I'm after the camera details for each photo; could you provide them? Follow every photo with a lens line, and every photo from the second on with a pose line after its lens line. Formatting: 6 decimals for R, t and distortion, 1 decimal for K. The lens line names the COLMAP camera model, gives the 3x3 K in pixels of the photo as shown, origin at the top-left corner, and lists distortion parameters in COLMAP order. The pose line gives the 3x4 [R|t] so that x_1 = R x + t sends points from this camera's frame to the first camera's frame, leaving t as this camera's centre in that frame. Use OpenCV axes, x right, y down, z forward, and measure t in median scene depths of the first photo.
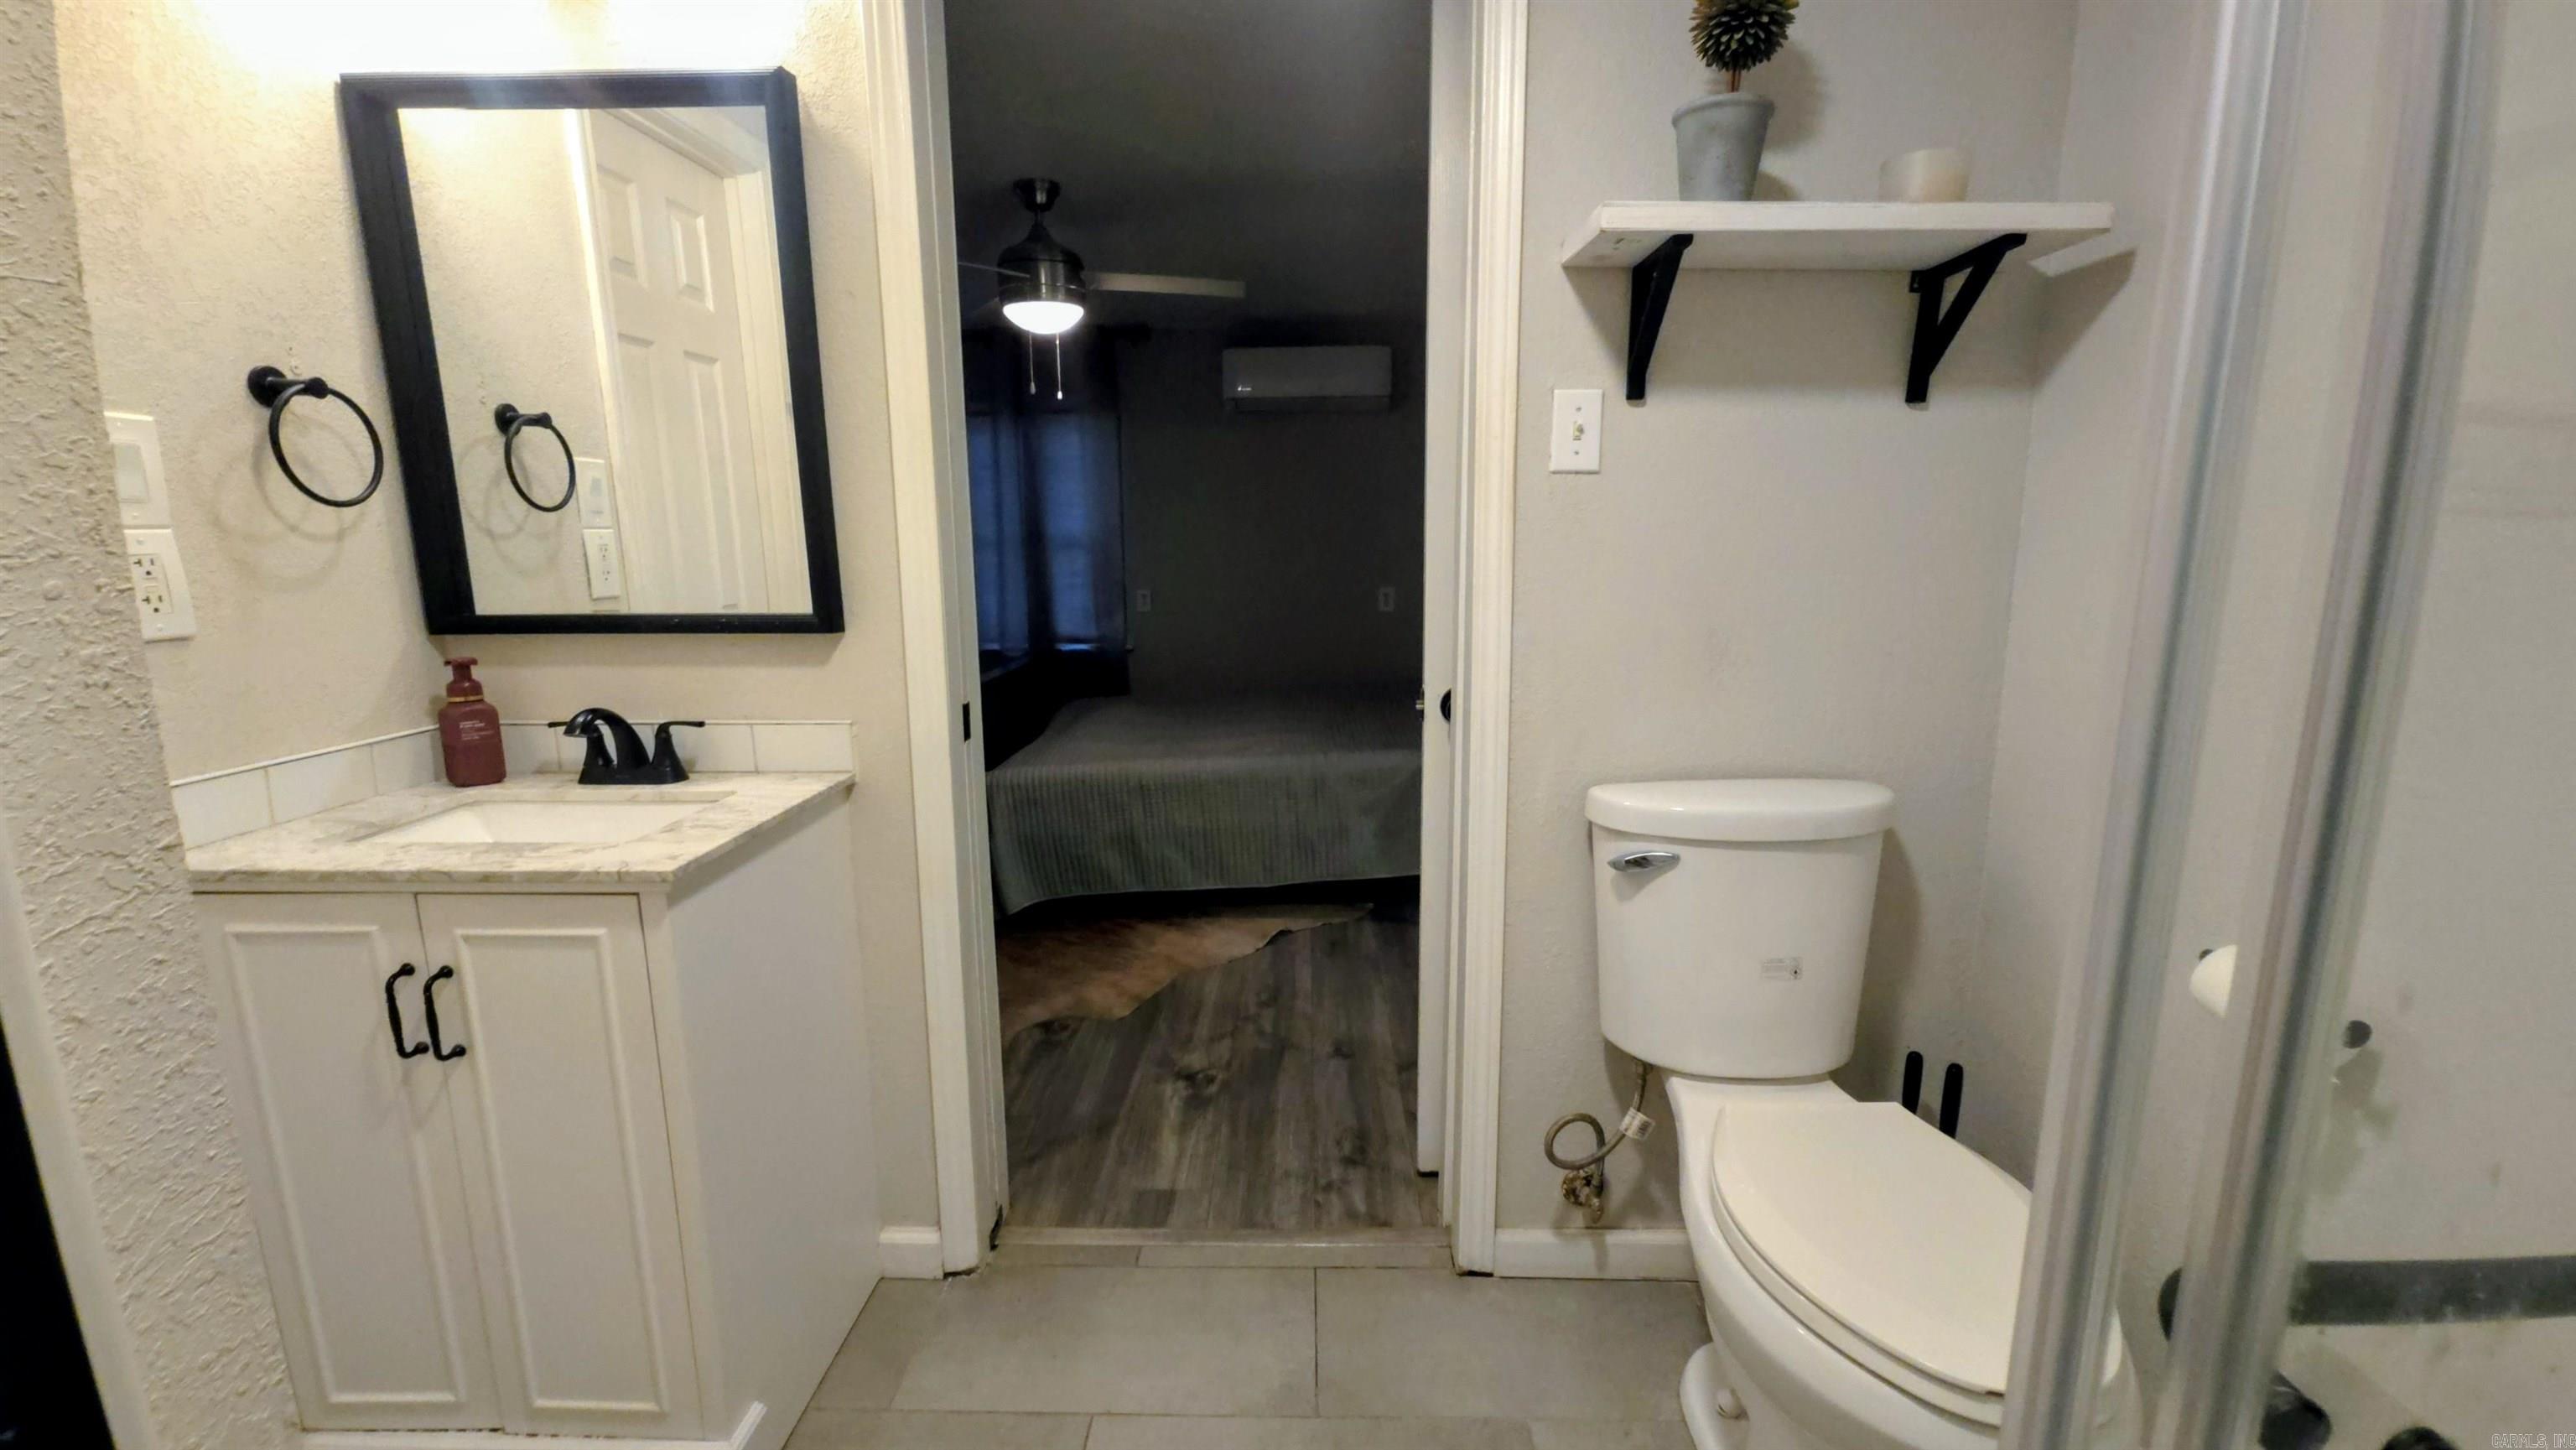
lens RADIAL K [[1053.4, 0, 1295.8], [0, 1053.4, 724.3], [0, 0, 1]] dist [0.002290, 0.000805]
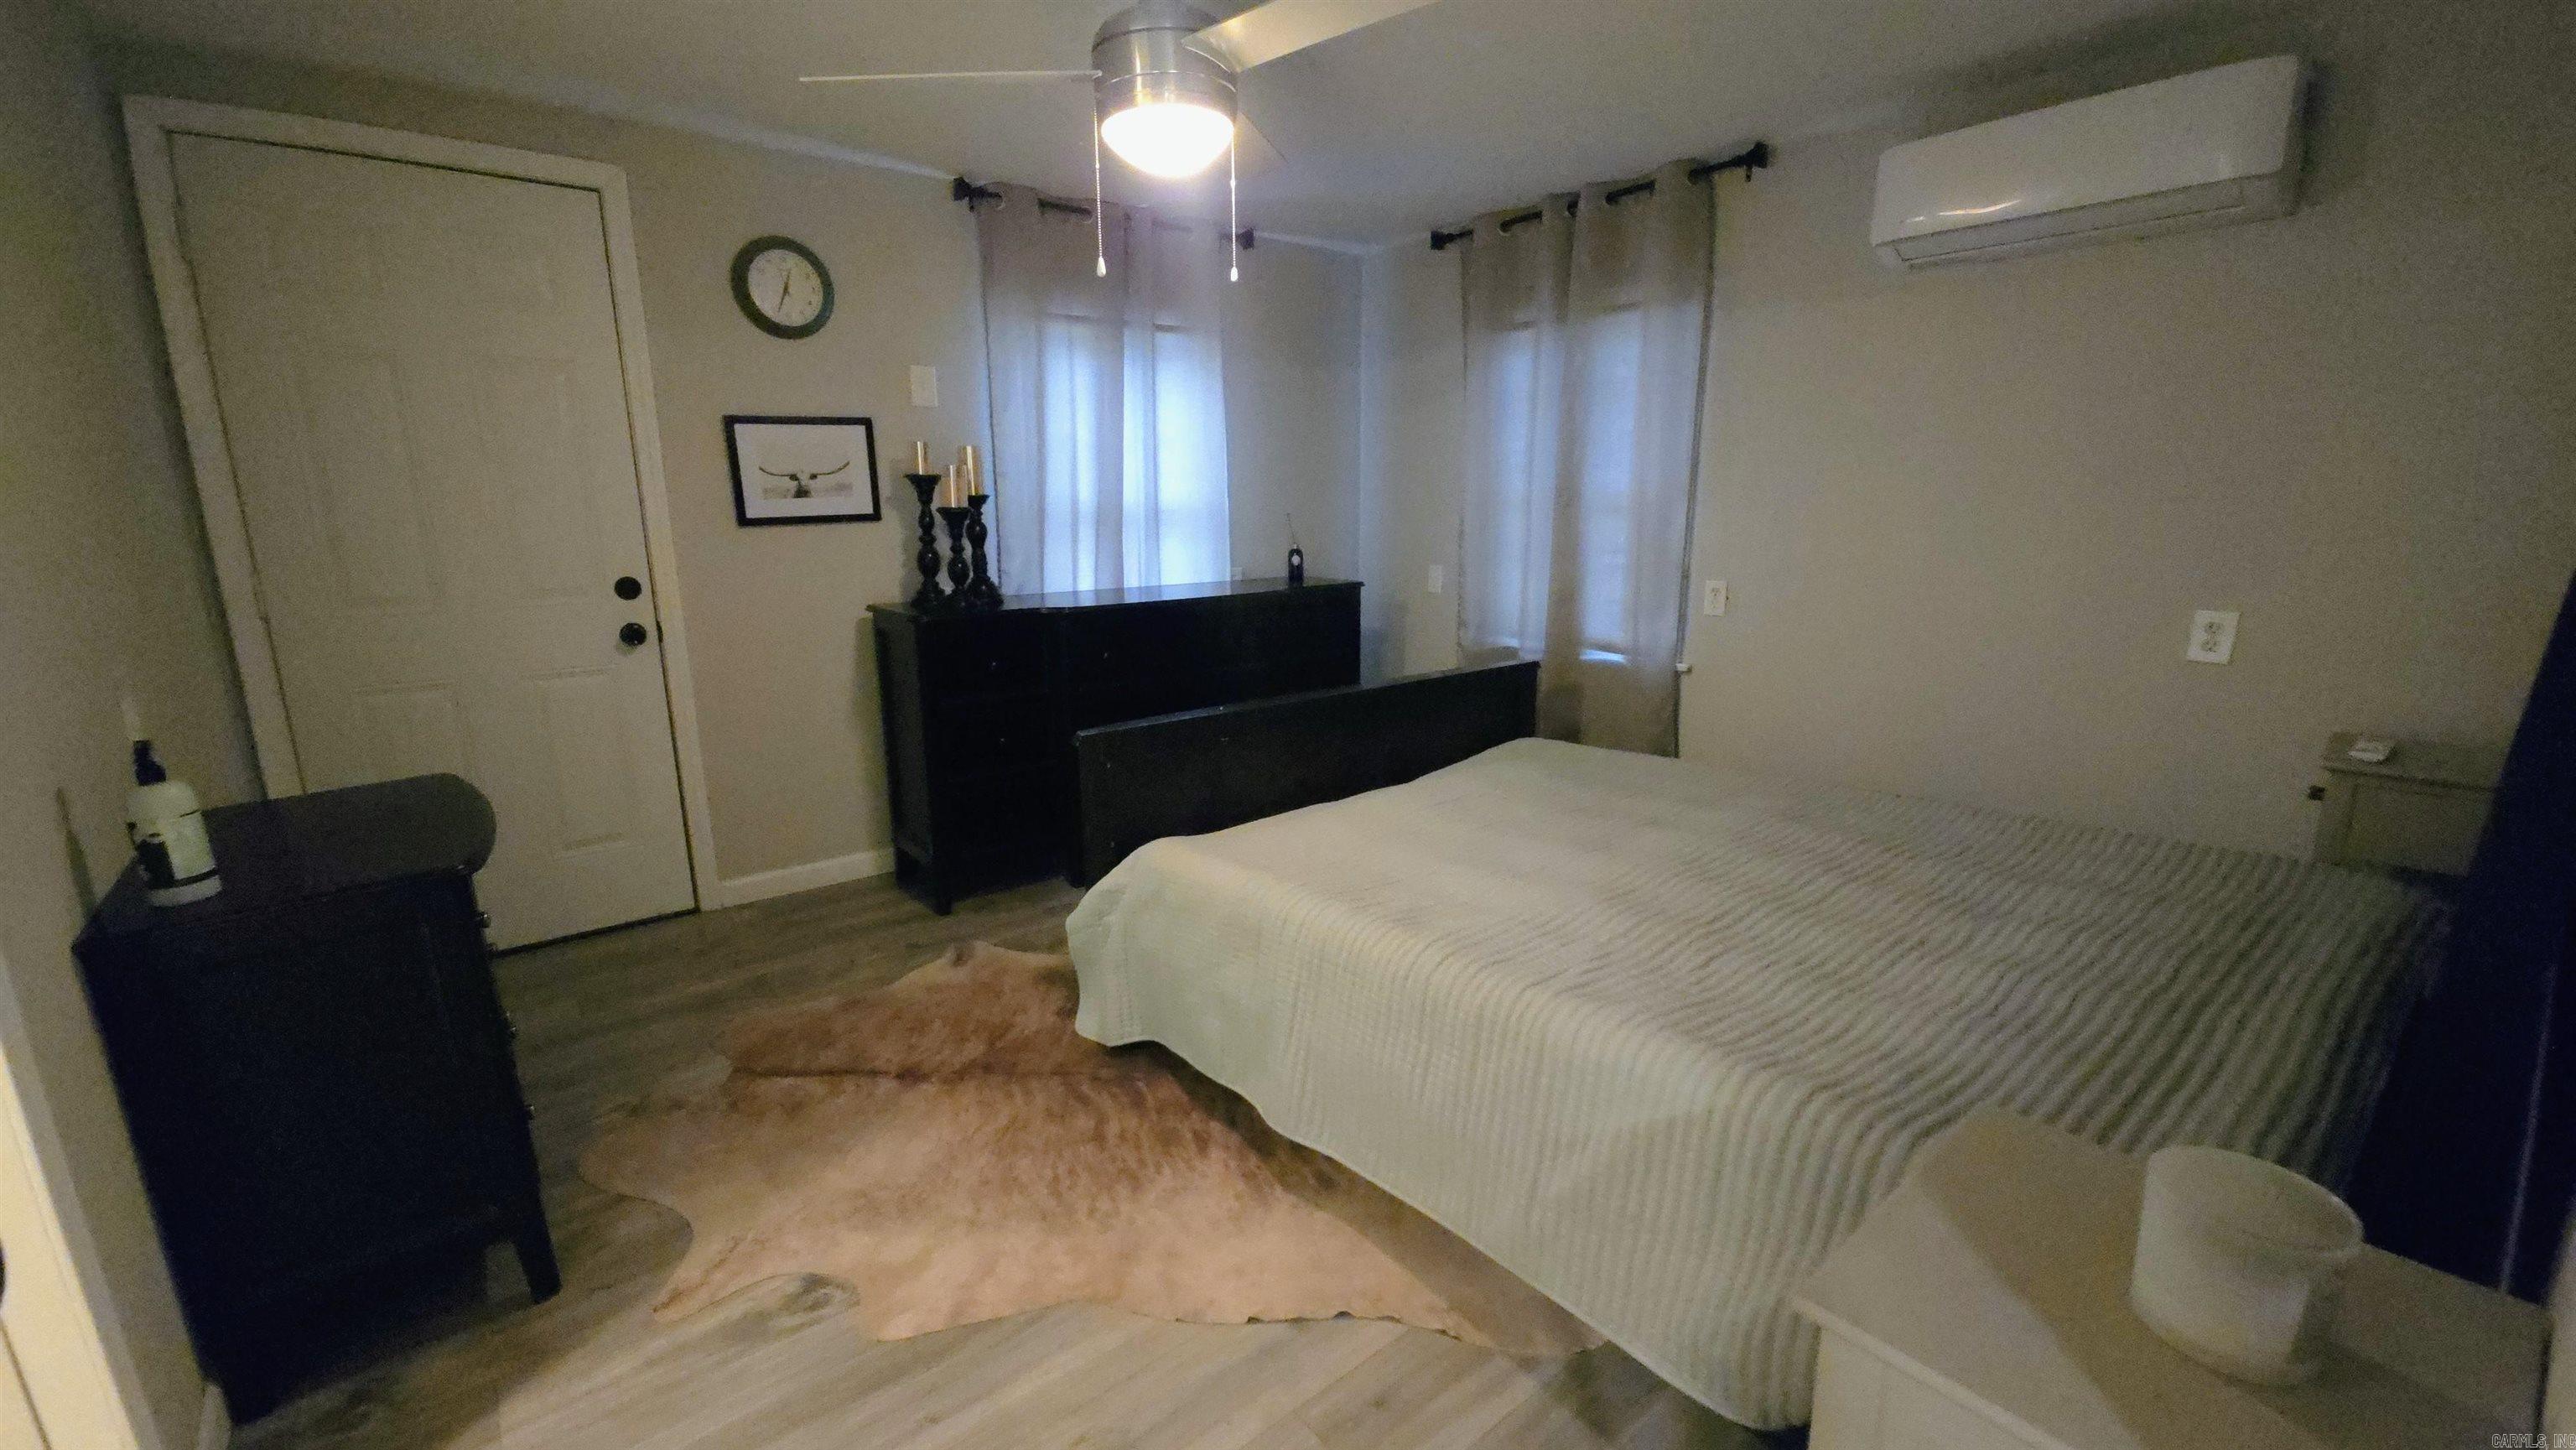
lens RADIAL K [[1053.4, 0, 1285.2], [0, 1053.4, 743.9], [0, 0, 1]] dist [0.002290, 0.000805]
pose [[0.644456, 0.182882, -0.742449, 0.187794], [-0.131395, 0.983020, 0.128087, -0.082195], [0.753267, 0.015008, 0.657543, 0.405348]]
